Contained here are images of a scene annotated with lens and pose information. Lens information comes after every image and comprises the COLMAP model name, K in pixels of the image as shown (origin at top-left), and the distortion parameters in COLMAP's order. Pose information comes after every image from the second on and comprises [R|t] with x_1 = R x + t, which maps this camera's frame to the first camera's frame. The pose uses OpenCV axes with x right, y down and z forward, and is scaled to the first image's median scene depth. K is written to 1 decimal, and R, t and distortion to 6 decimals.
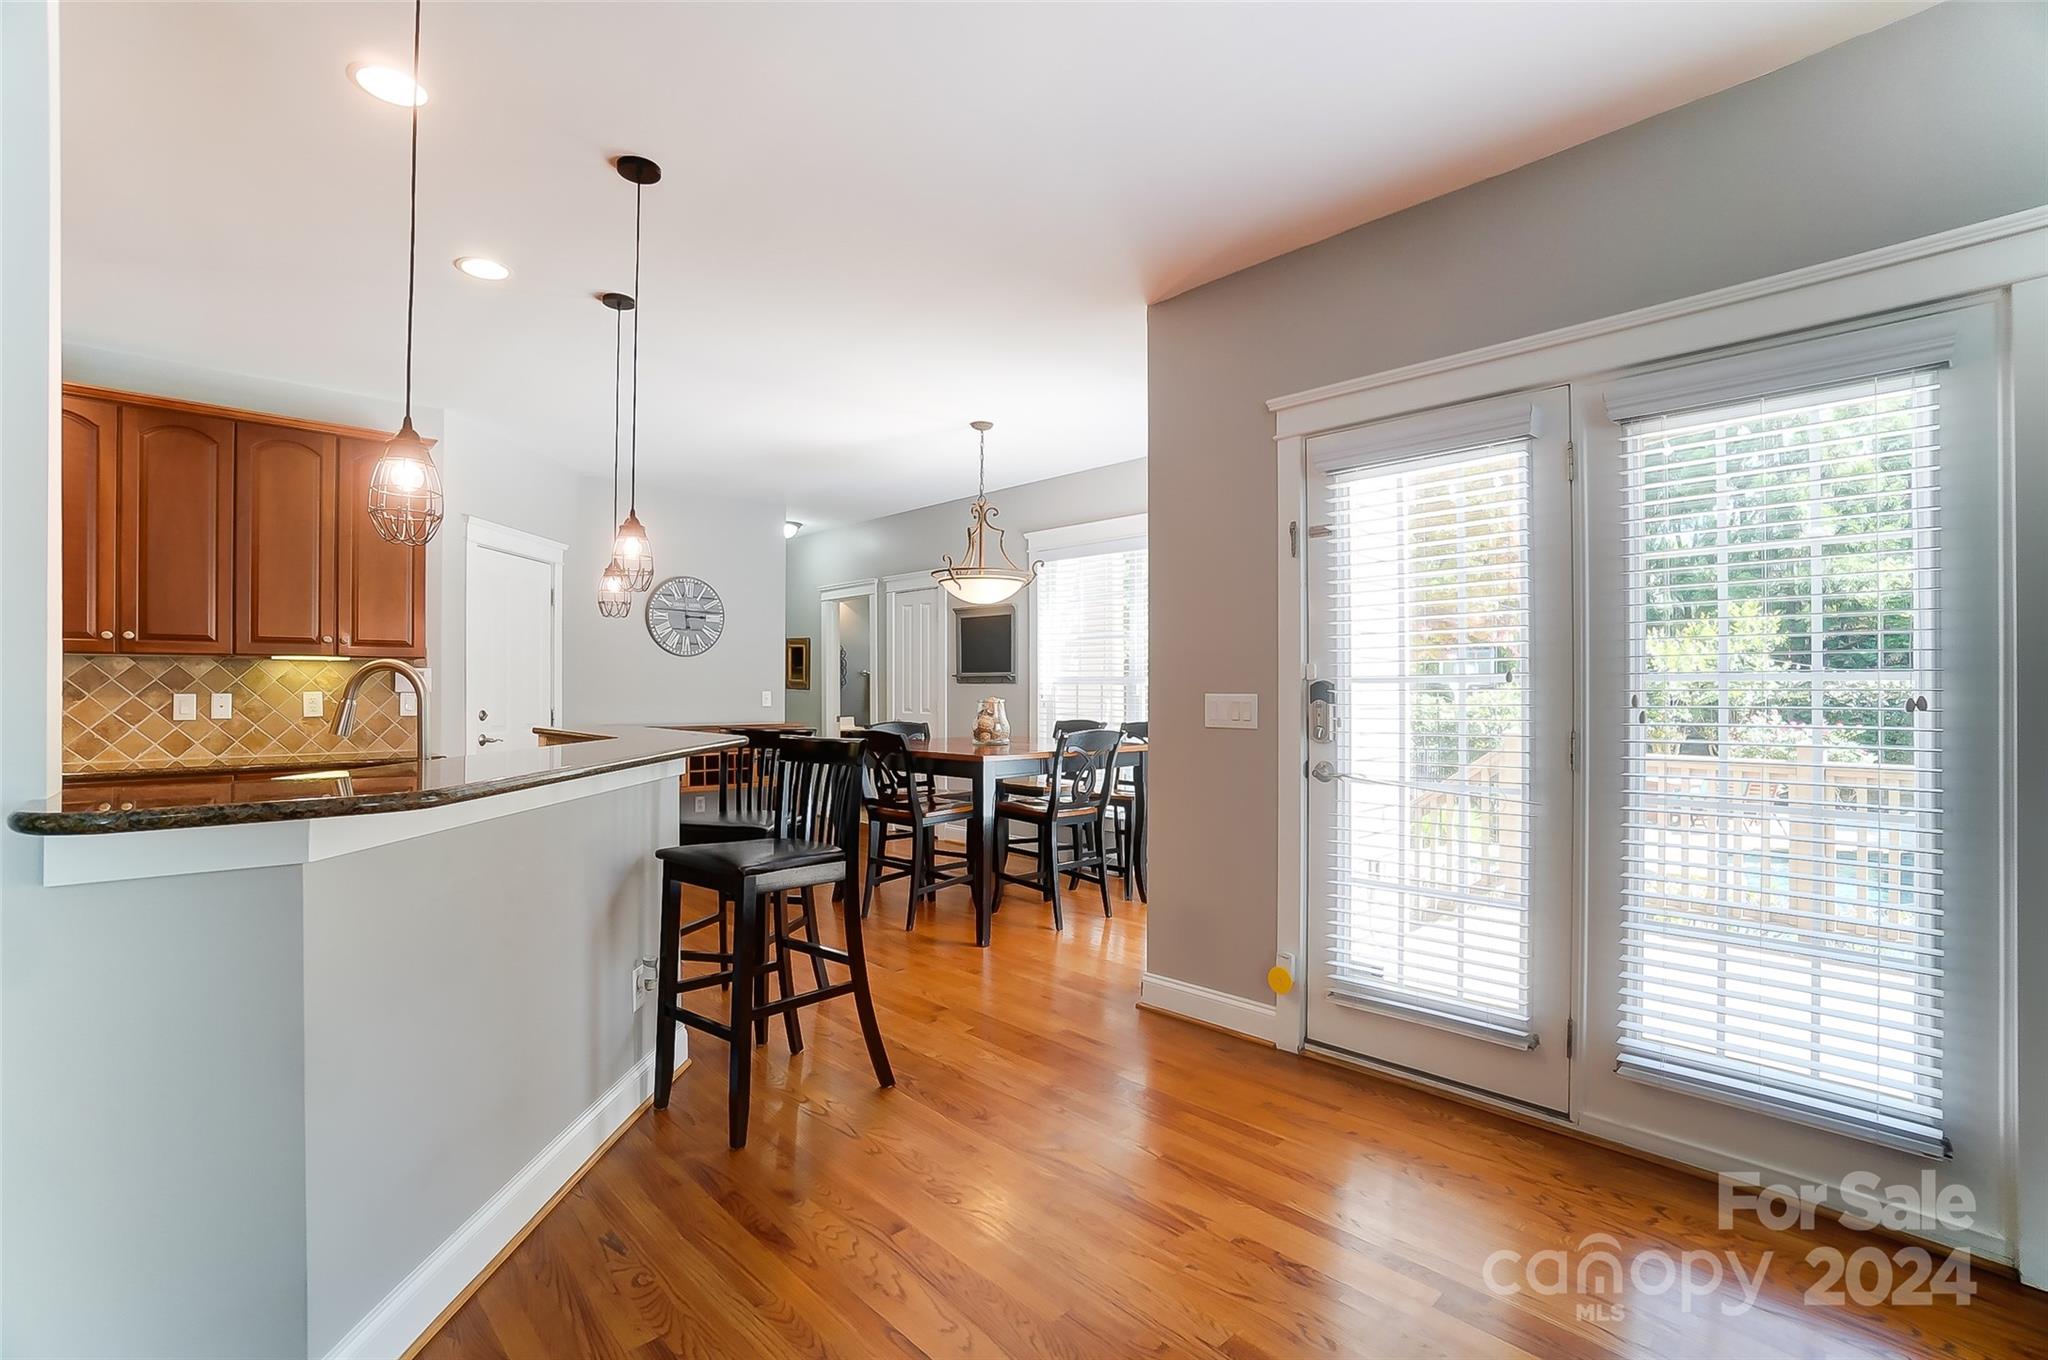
lens RADIAL K [[908.9, 0, 1024.0], [0, 908.9, 689.6], [0, 0, 1]] dist [-0.048845, 0.000500]
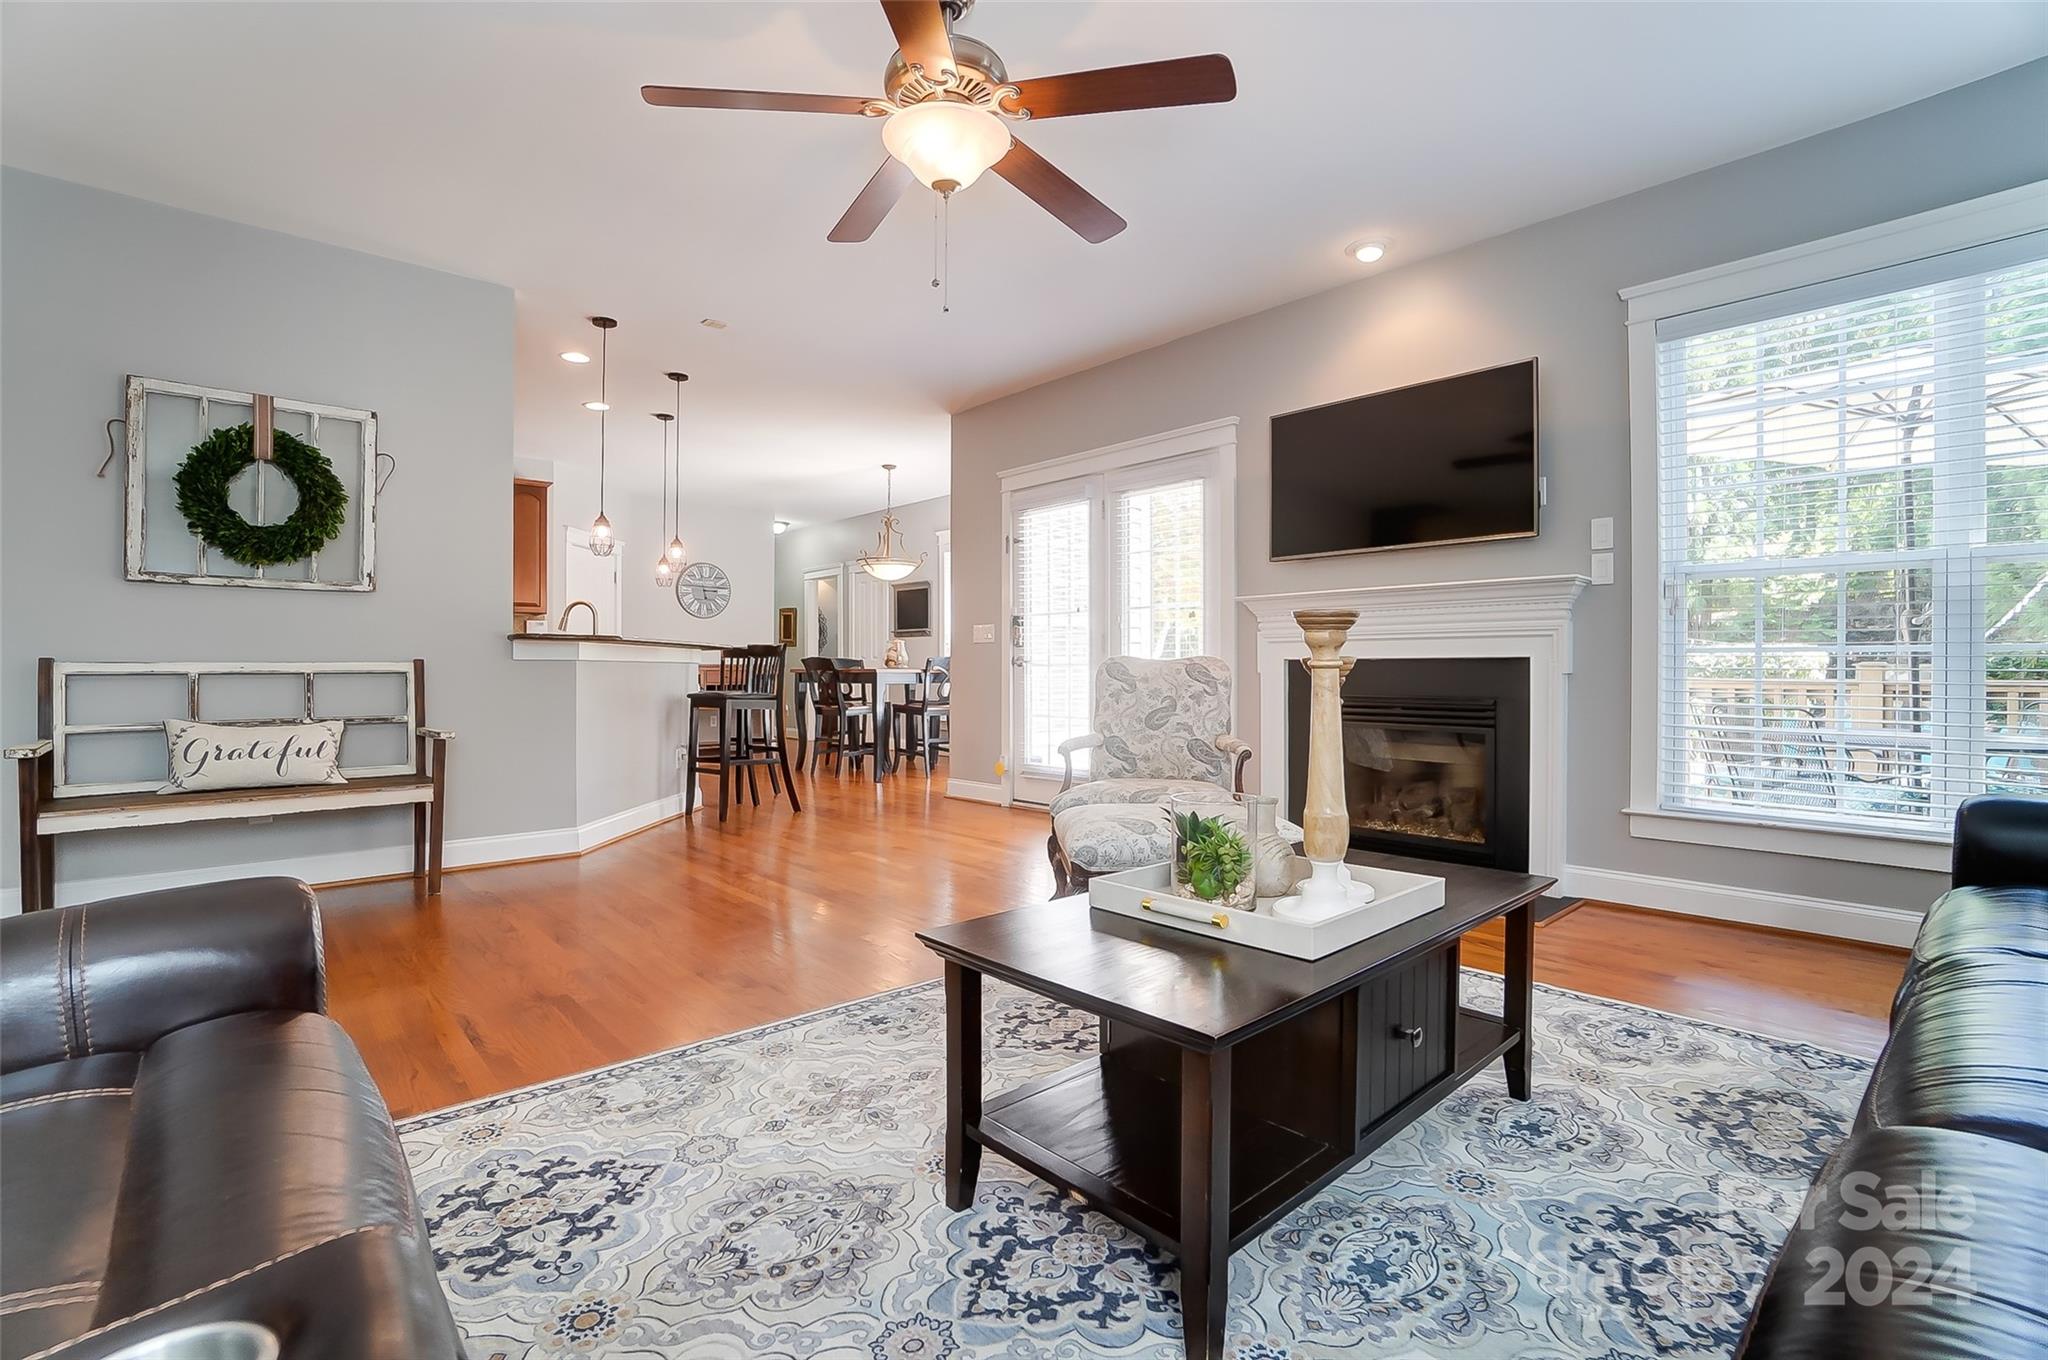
lens RADIAL K [[911.9, 0, 1021.9], [0, 911.9, 673.1], [0, 0, 1]] dist [-0.049761, 0.017556]
pose [[0.999698, -0.001356, -0.024556, 0.284138], [0.001409, 0.999997, 0.002137, 0.081961], [0.024553, -0.002171, 0.999696, -0.733443]]
